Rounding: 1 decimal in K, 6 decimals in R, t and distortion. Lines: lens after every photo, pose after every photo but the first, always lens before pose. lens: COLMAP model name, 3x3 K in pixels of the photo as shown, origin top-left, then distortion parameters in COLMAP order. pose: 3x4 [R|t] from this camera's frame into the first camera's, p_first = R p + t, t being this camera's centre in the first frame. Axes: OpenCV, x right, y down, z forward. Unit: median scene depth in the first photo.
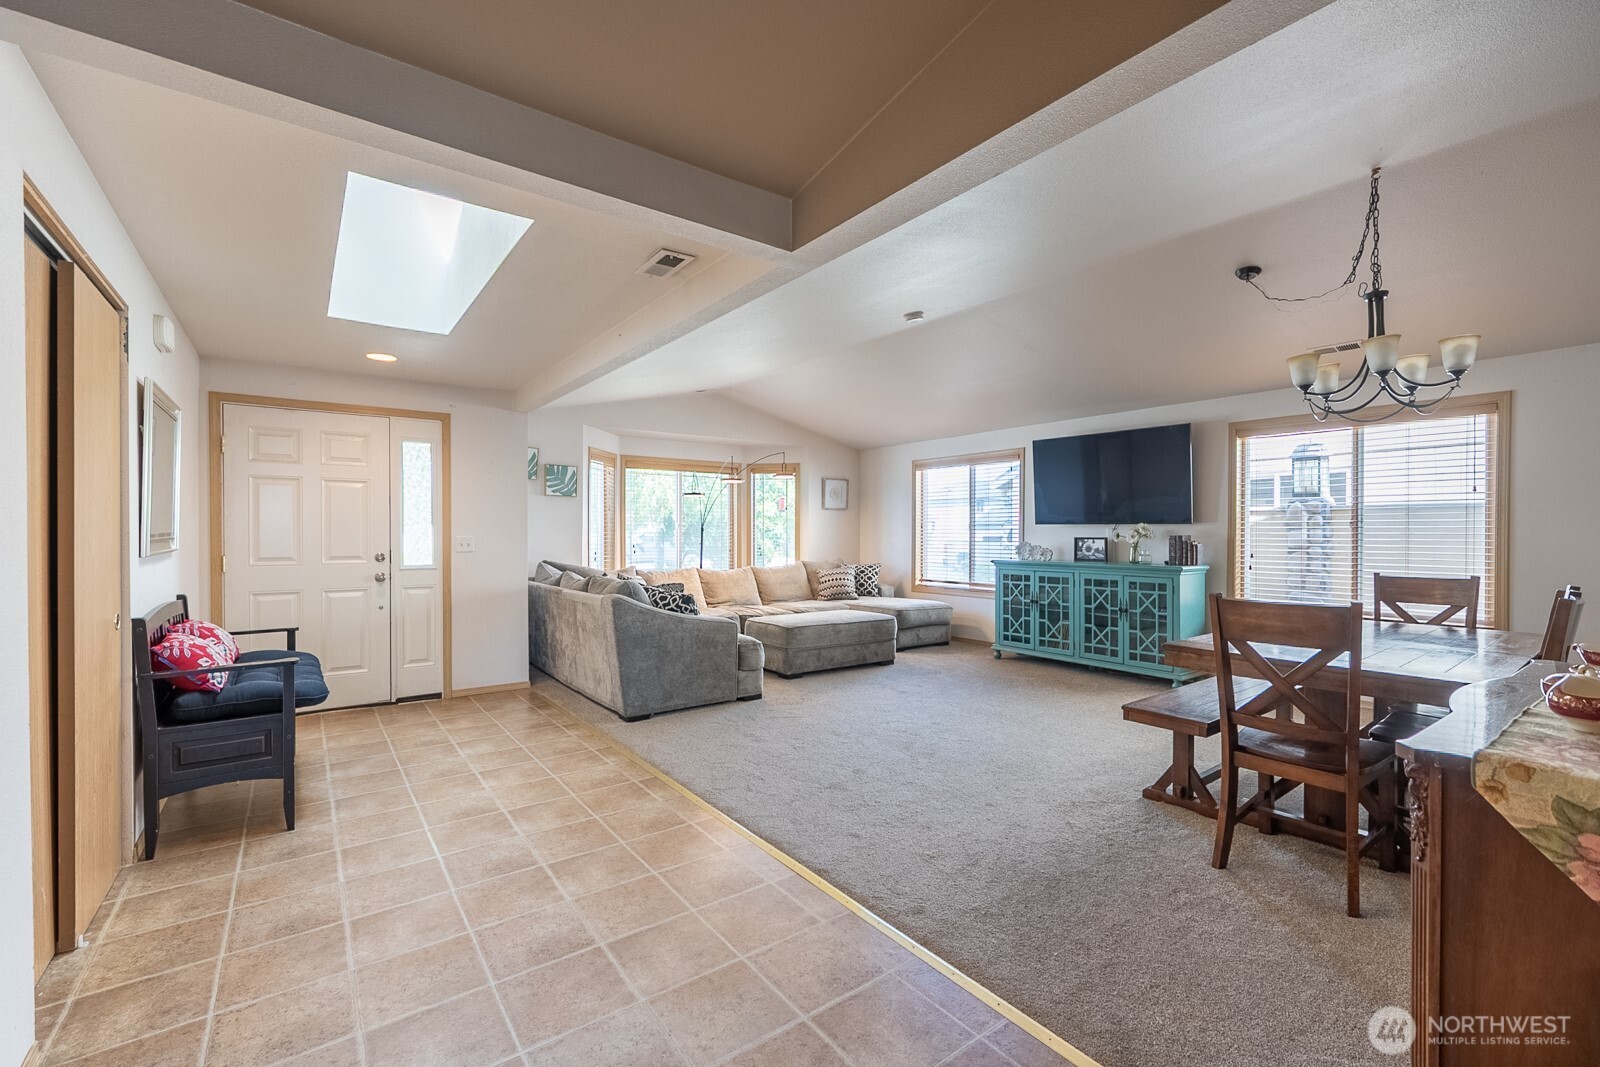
lens RADIAL K [[685.4, 0, 800.0], [0, 685.4, 533.5], [0, 0, 1]] dist [0.001460, 0.000056]
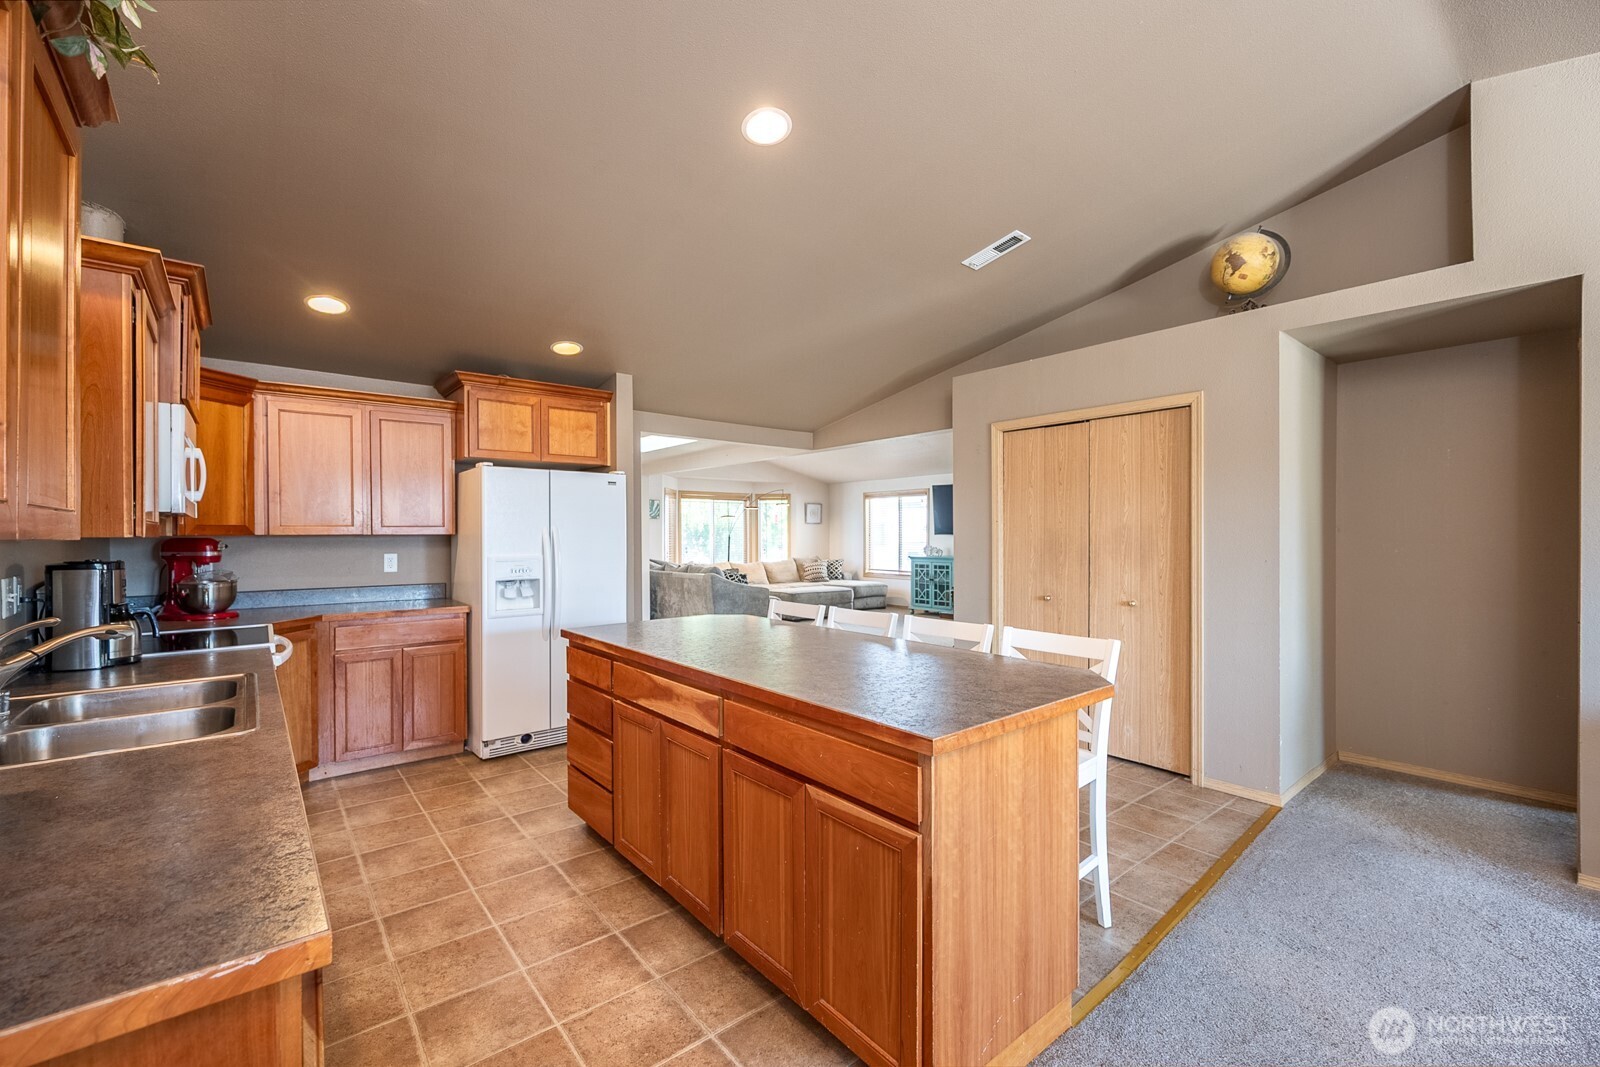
lens RADIAL K [[671.1, 0, 800.0], [0, 671.1, 533.5], [0, 0, 1]] dist [0.000605, -0.000013]
pose [[0.998657, -0.002345, 0.051751, -0.089787], [0.002391, 0.999997, -0.000831, -0.019448], [-0.051749, 0.000954, 0.998660, -0.779003]]
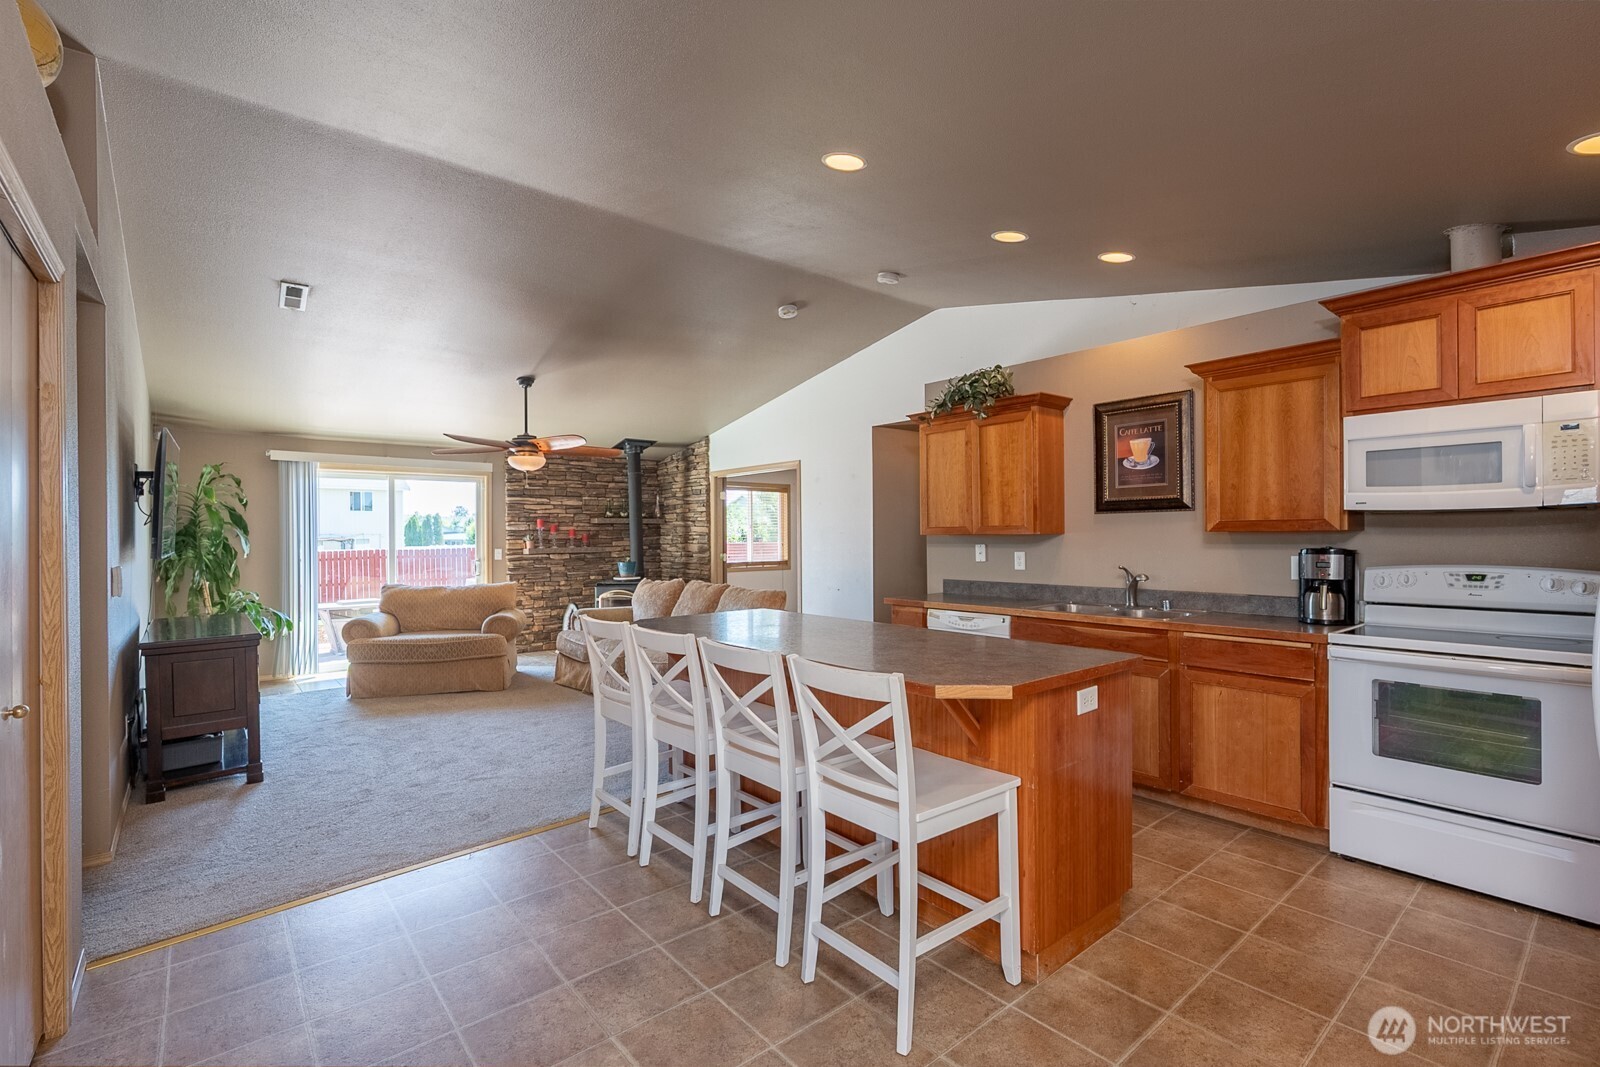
lens RADIAL K [[718.7, 0, 801.7], [0, 718.7, 539.2], [0, 0, 1]] dist [0.000351, 0.000002]
pose [[-0.997759, 0.008899, -0.066321, -0.017627], [0.008757, 0.999959, 0.002437, -0.016359], [0.066340, 0.001851, -0.997795, 0.218615]]
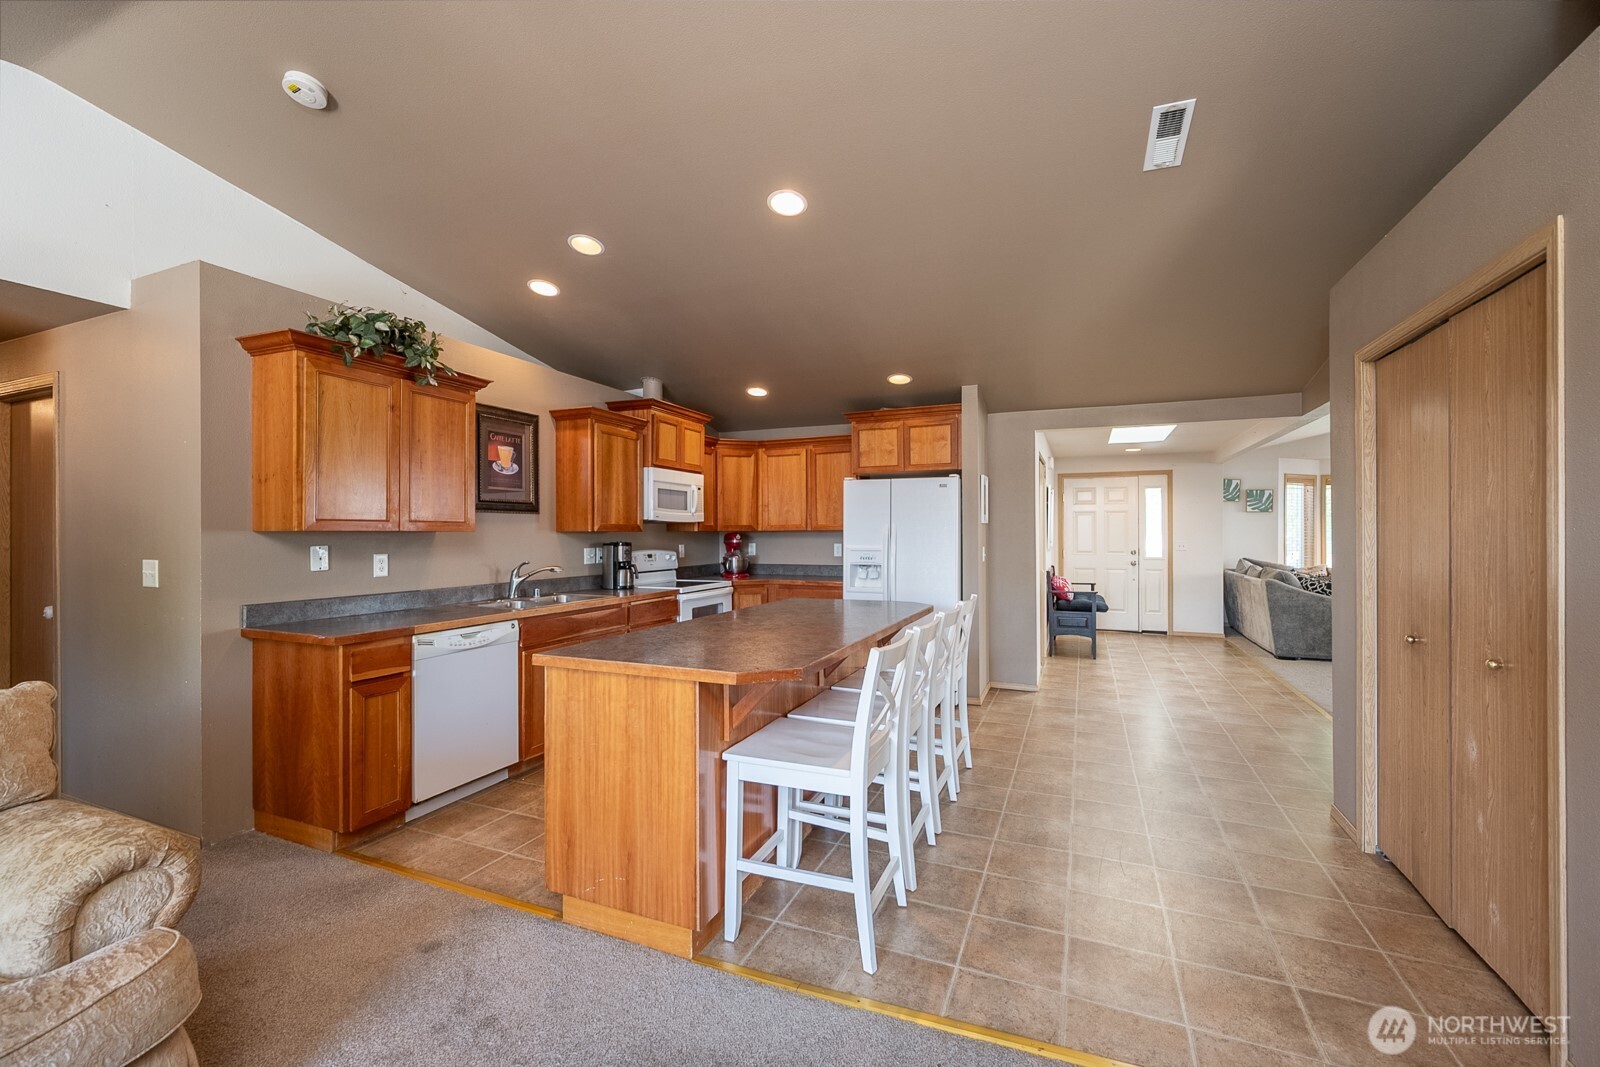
lens RADIAL K [[660.7, 0, 800.0], [0, 660.7, 533.5], [0, 0, 1]] dist [-0.000468, -0.000028]
pose [[0.510065, 0.001345, -0.860135, 0.403446], [0.000496, 0.999998, 0.001857, -0.017135], [0.860136, -0.001374, 0.510063, -0.595641]]
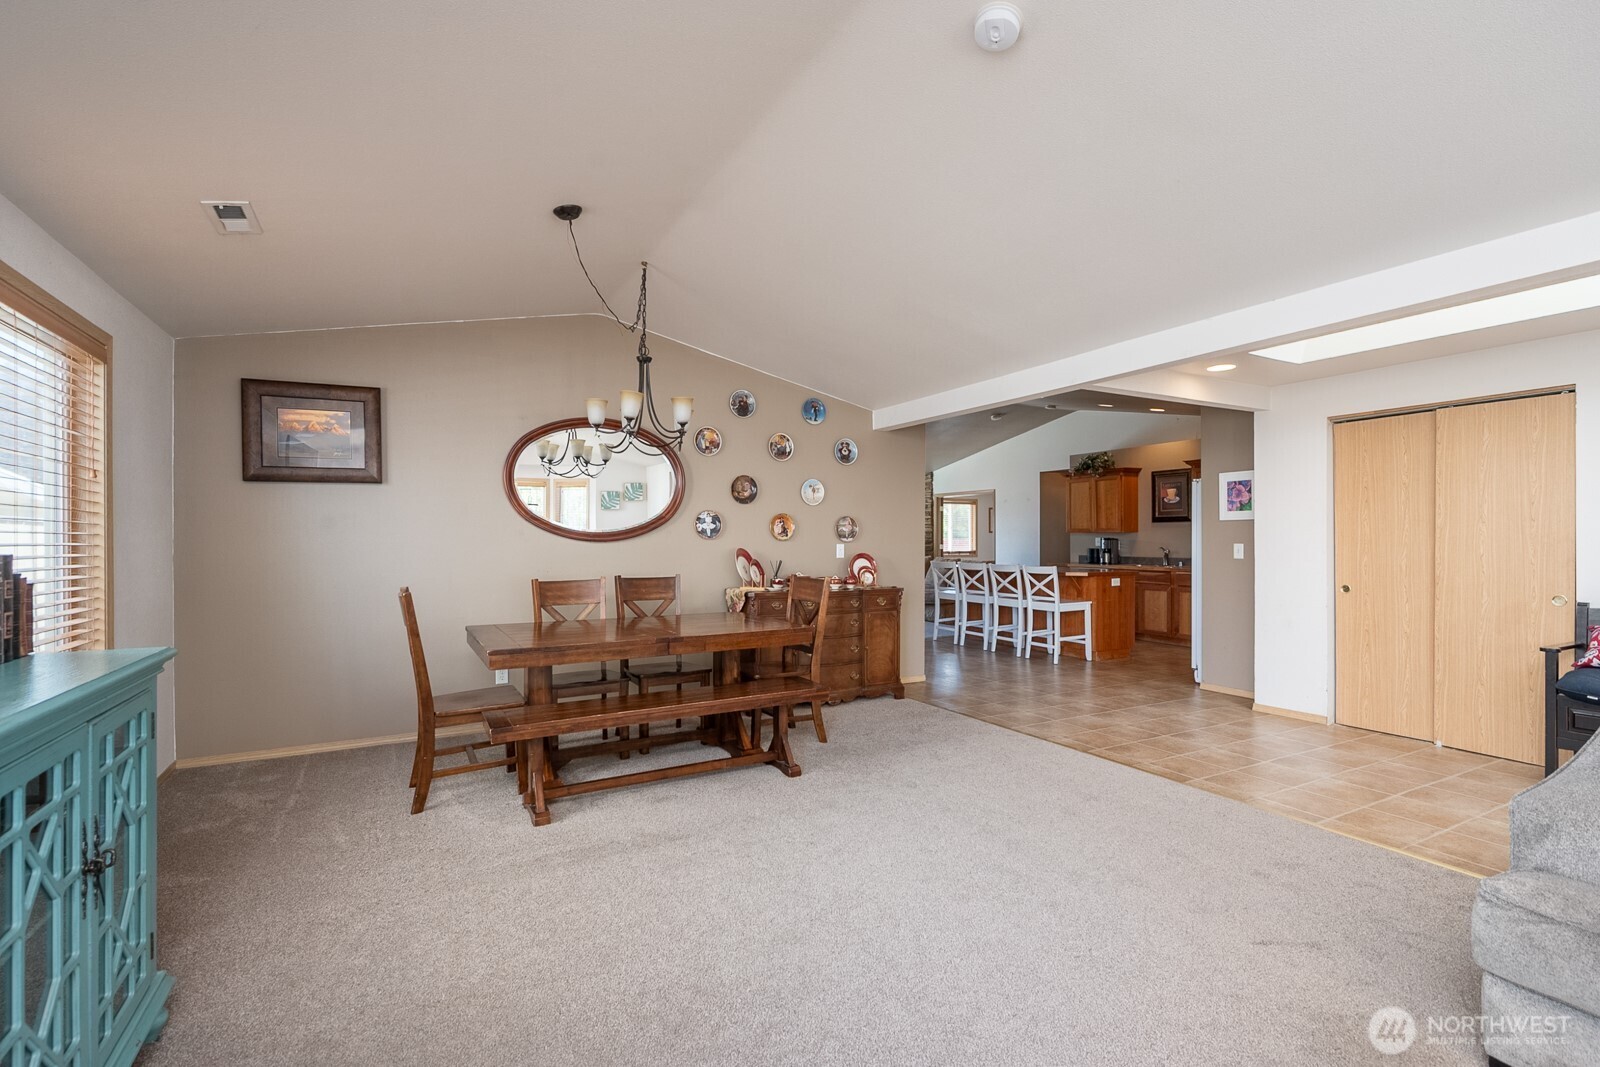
lens RADIAL K [[718.7, 0, 801.7], [0, 718.7, 539.2], [0, 0, 1]] dist [0.000351, 0.000002]
pose [[-0.990614, 0.000959, 0.136688, 0.188837], [0.001065, 0.999999, 0.000697, -0.003509], [-0.136687, 0.000836, -0.990614, 1.222504]]
